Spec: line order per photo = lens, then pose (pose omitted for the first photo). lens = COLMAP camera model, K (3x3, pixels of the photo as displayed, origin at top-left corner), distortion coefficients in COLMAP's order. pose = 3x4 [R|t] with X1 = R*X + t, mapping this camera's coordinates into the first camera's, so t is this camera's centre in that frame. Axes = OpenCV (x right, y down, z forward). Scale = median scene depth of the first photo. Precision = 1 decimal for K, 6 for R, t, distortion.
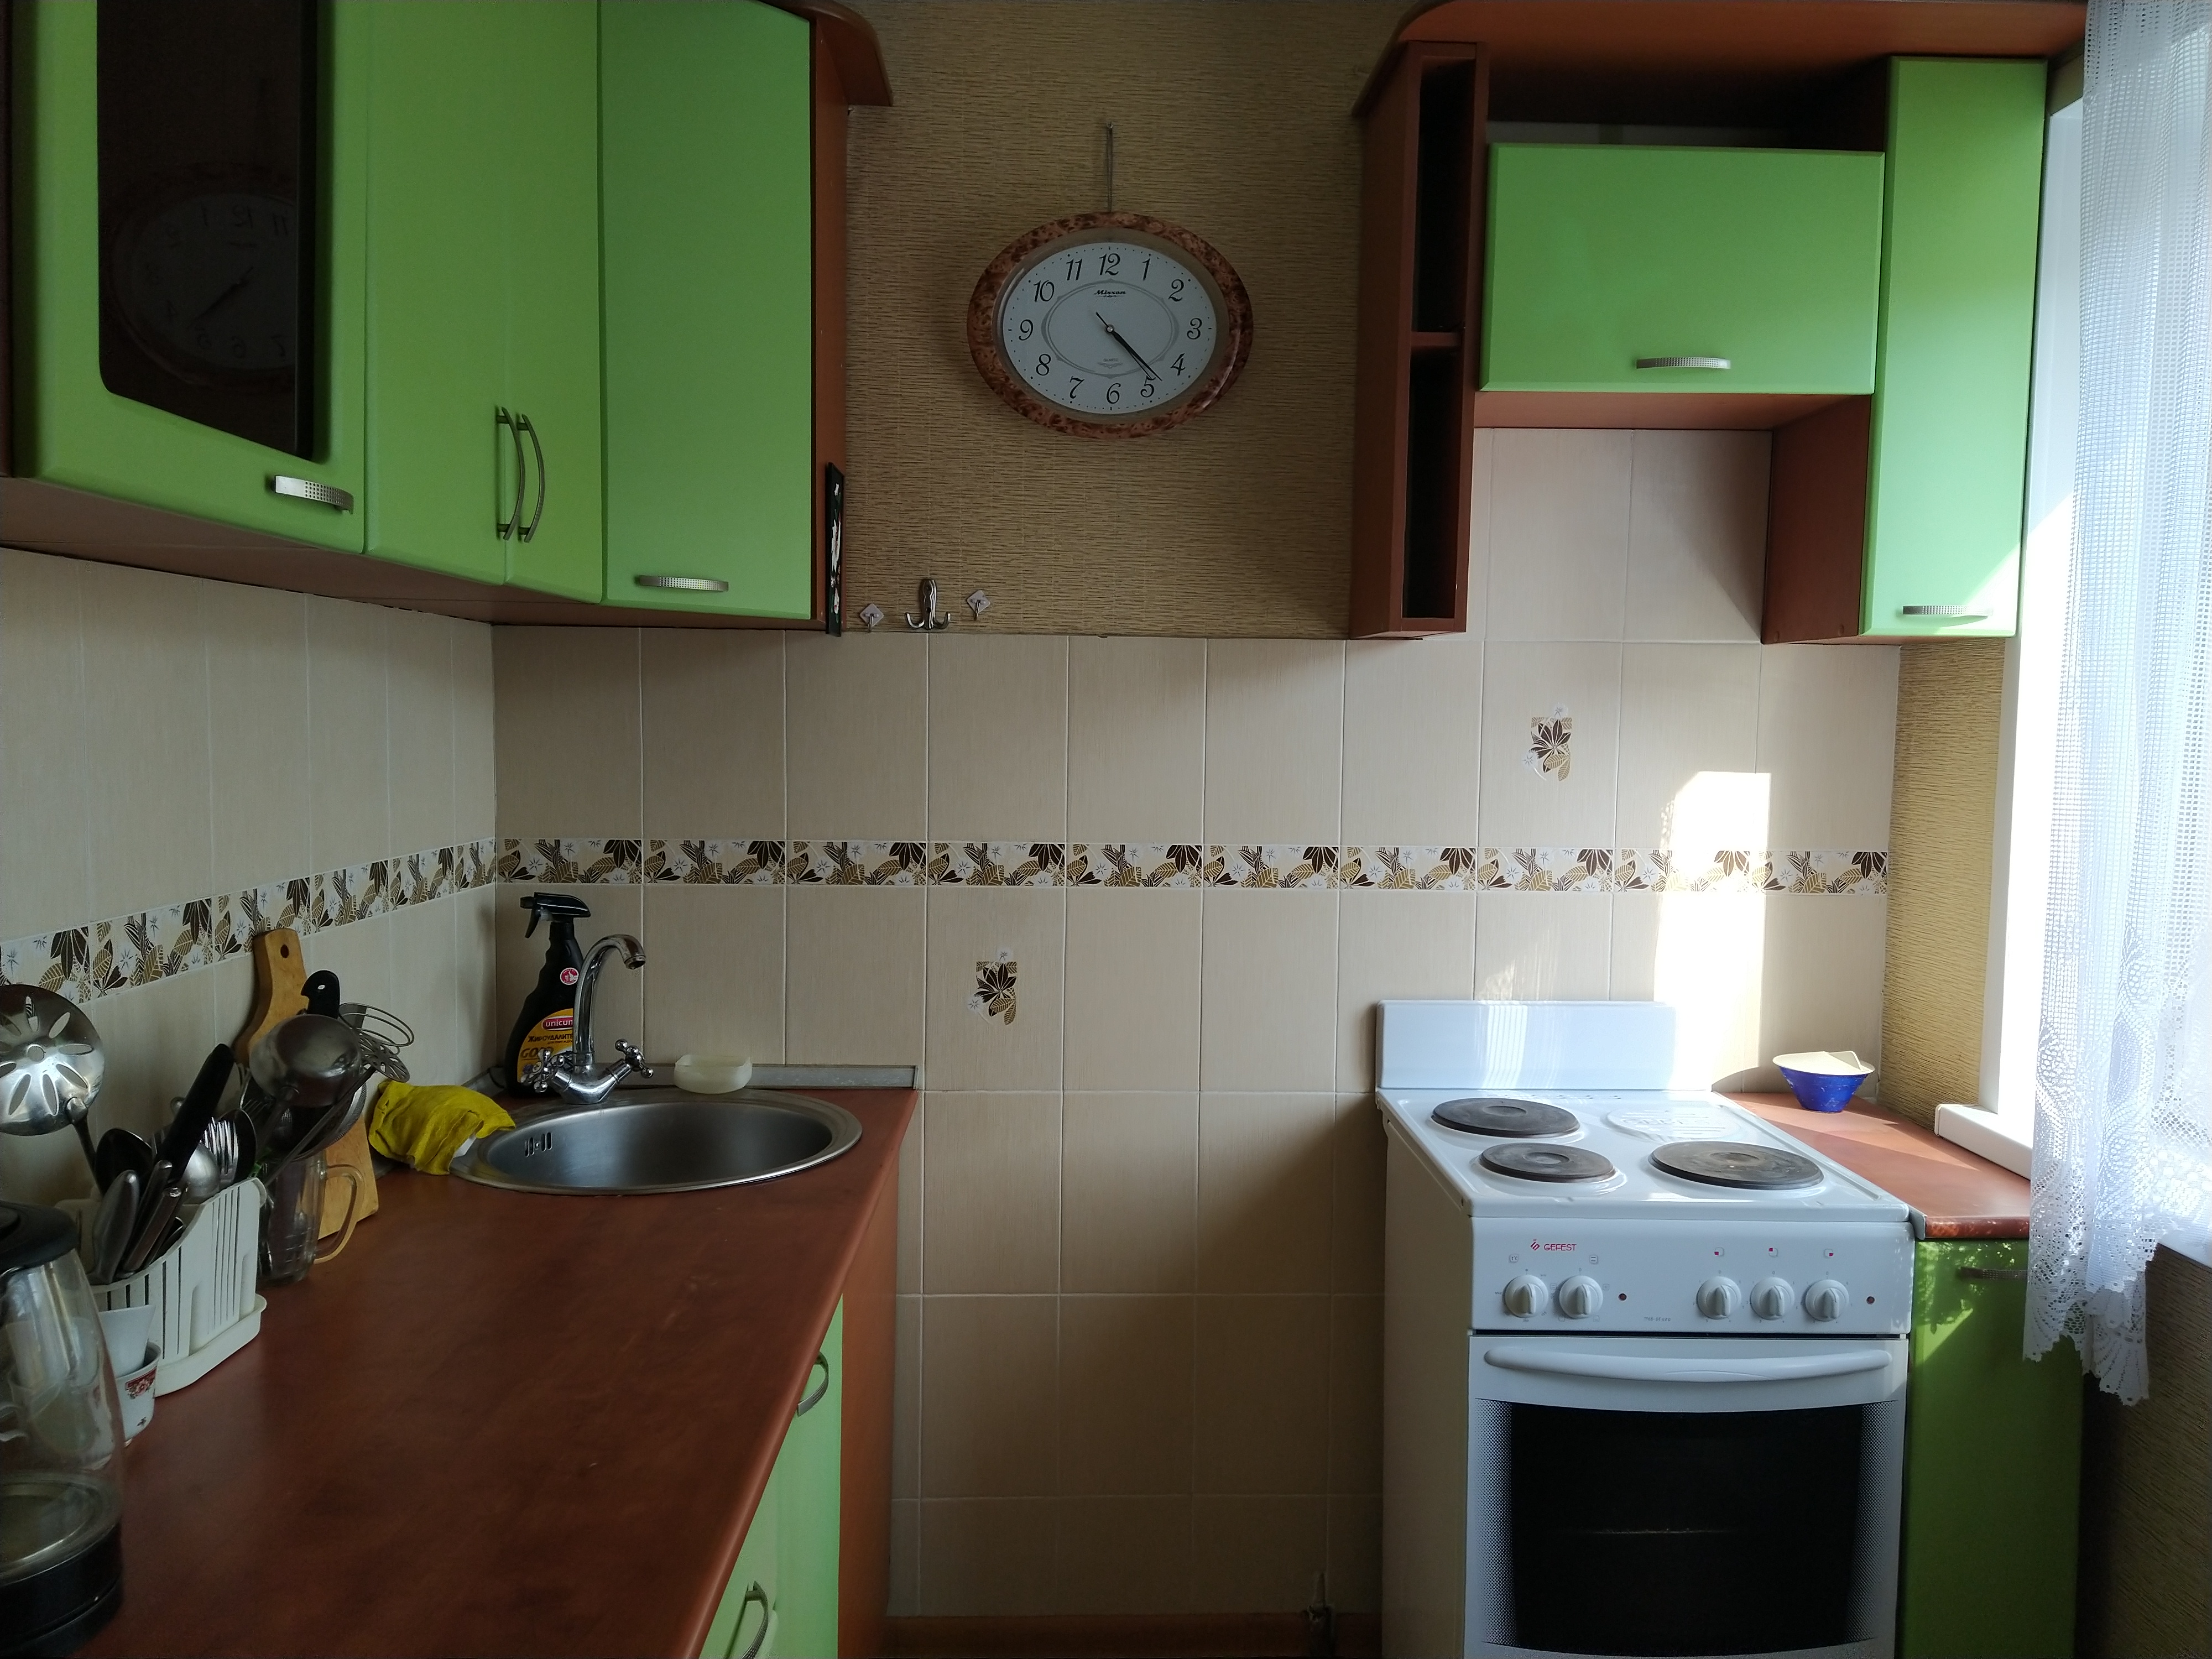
lens RADIAL K [[1851.8, 0, 1106.0], [0, 1851.8, 829.5], [0, 0, 1]] dist [0.207960, -0.183714]
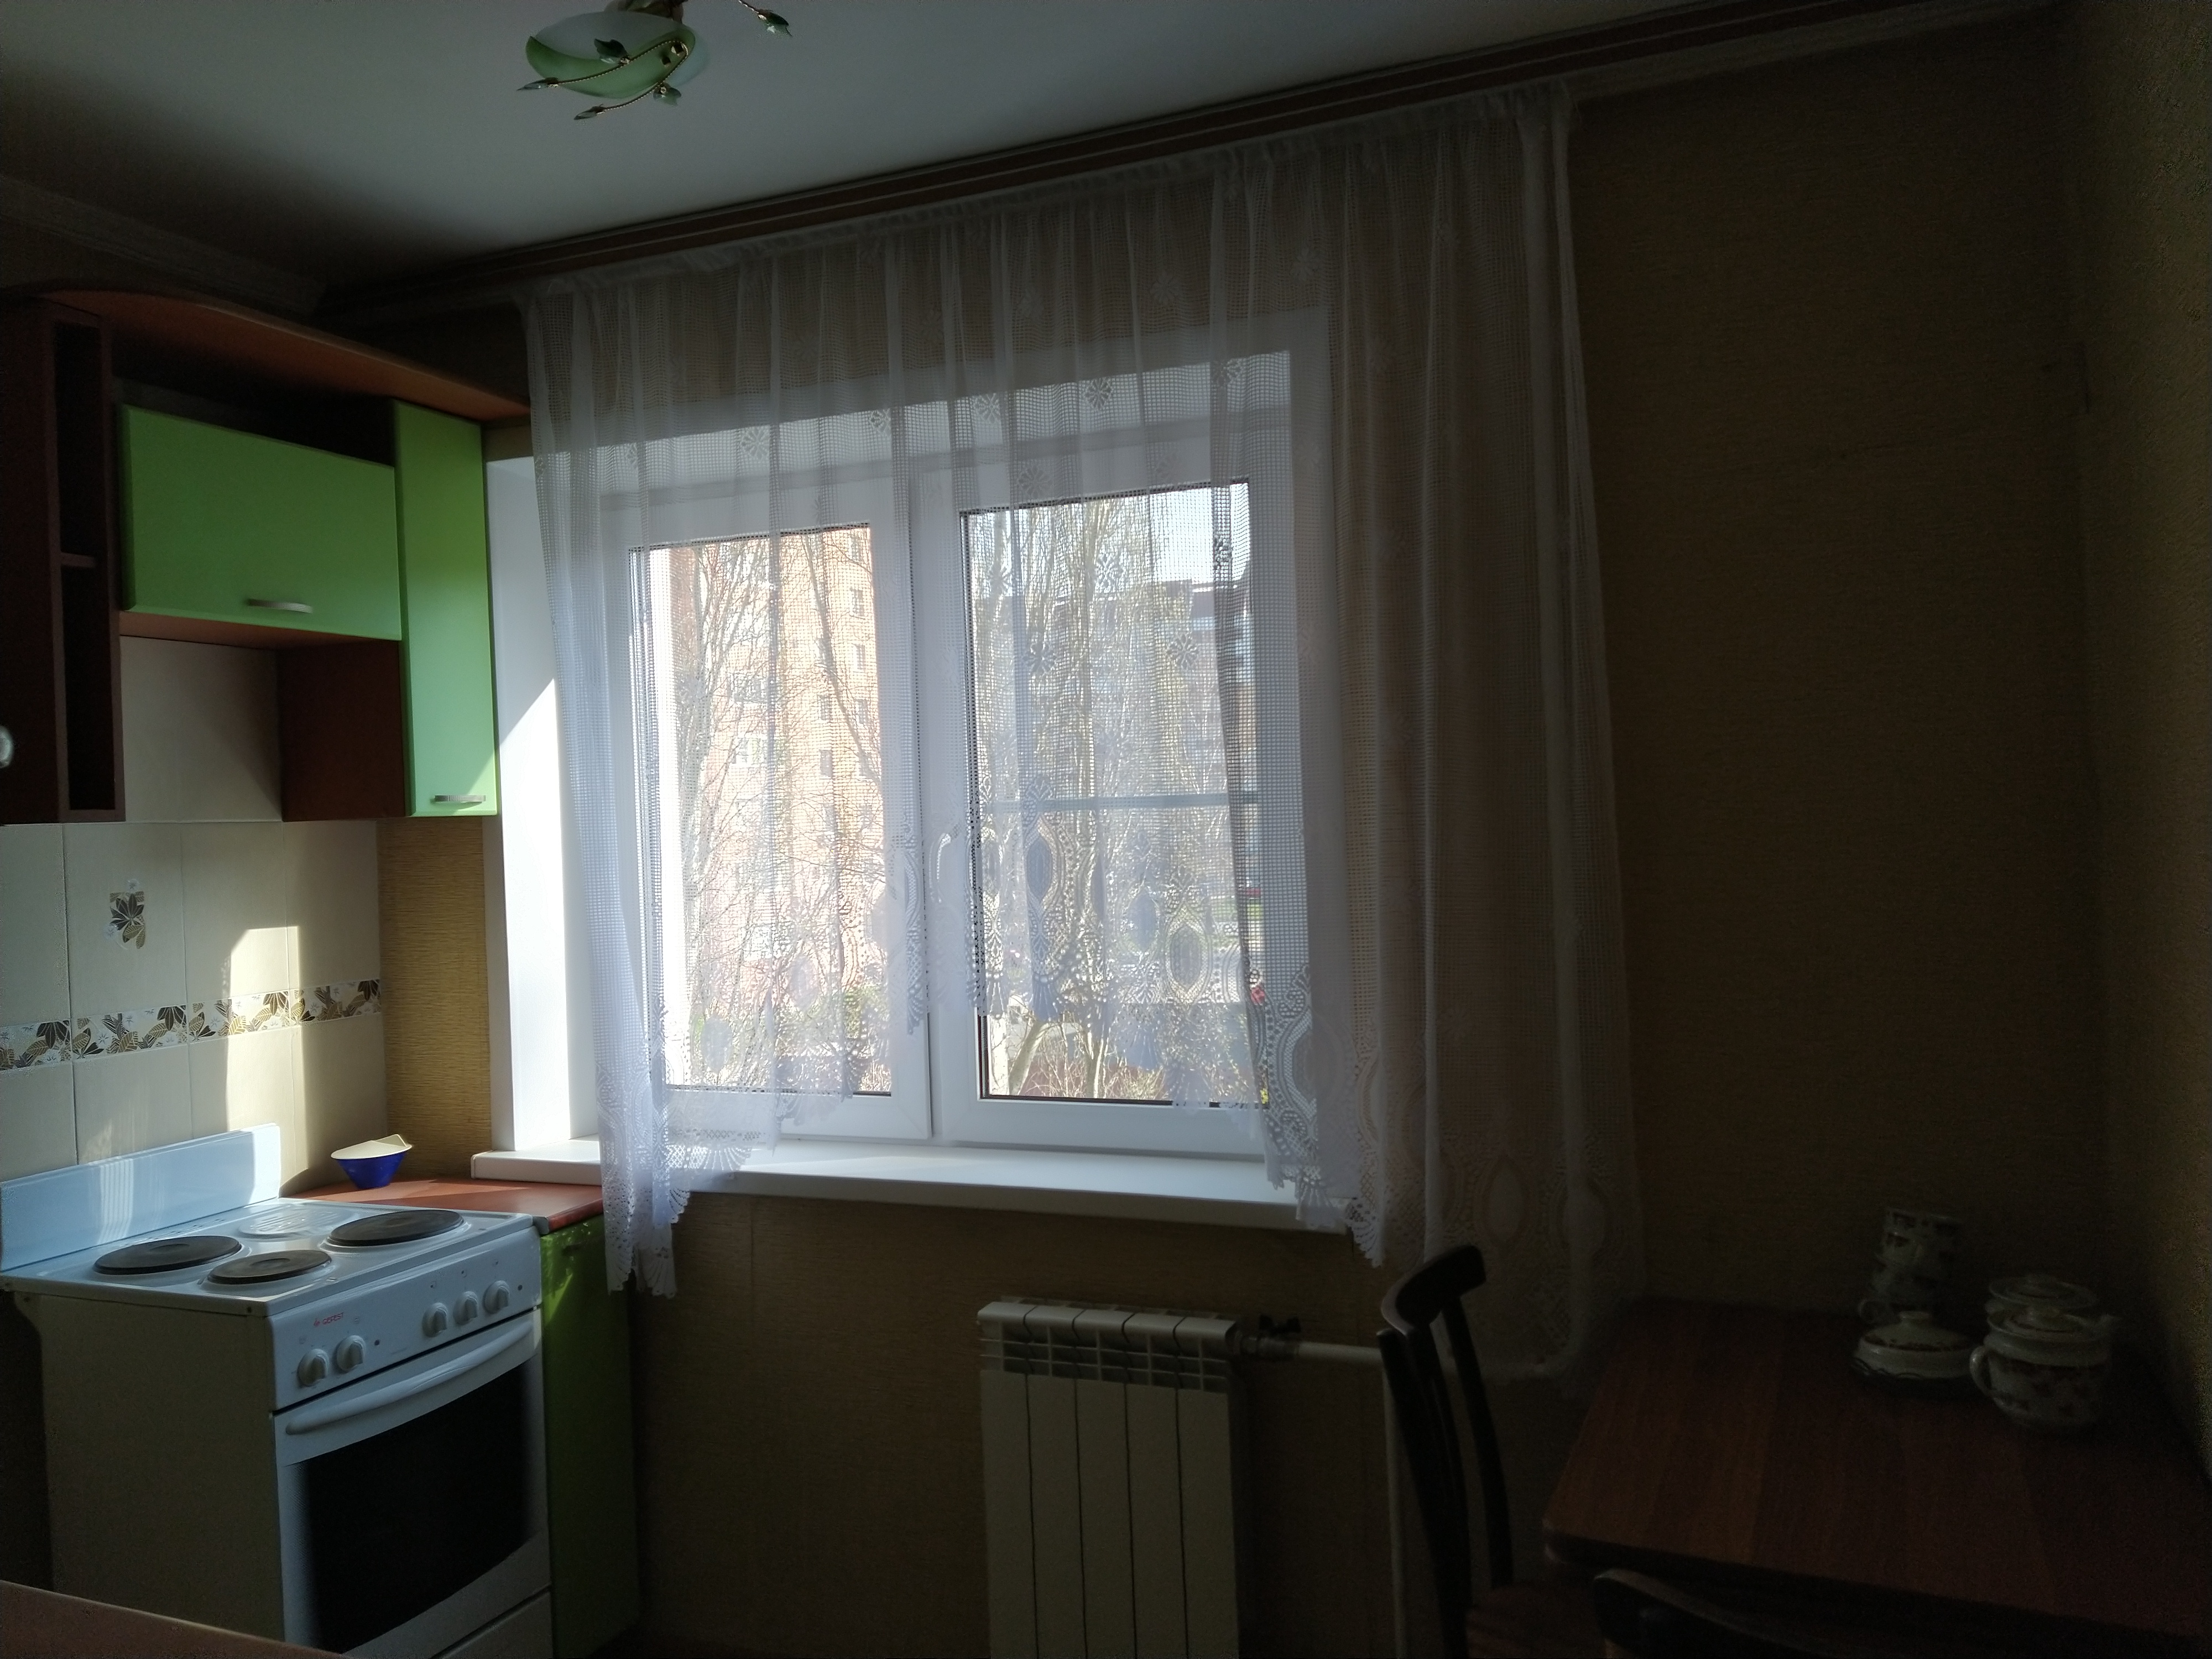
lens RADIAL K [[1851.8, 0, 1106.0], [0, 1851.8, 829.5], [0, 0, 1]] dist [0.207960, -0.183714]
pose [[0.440439, -0.038707, 0.896948, -0.563680], [0.123389, 0.992199, -0.017772, -0.005508], [-0.889263, 0.118501, 0.441779, -0.019542]]
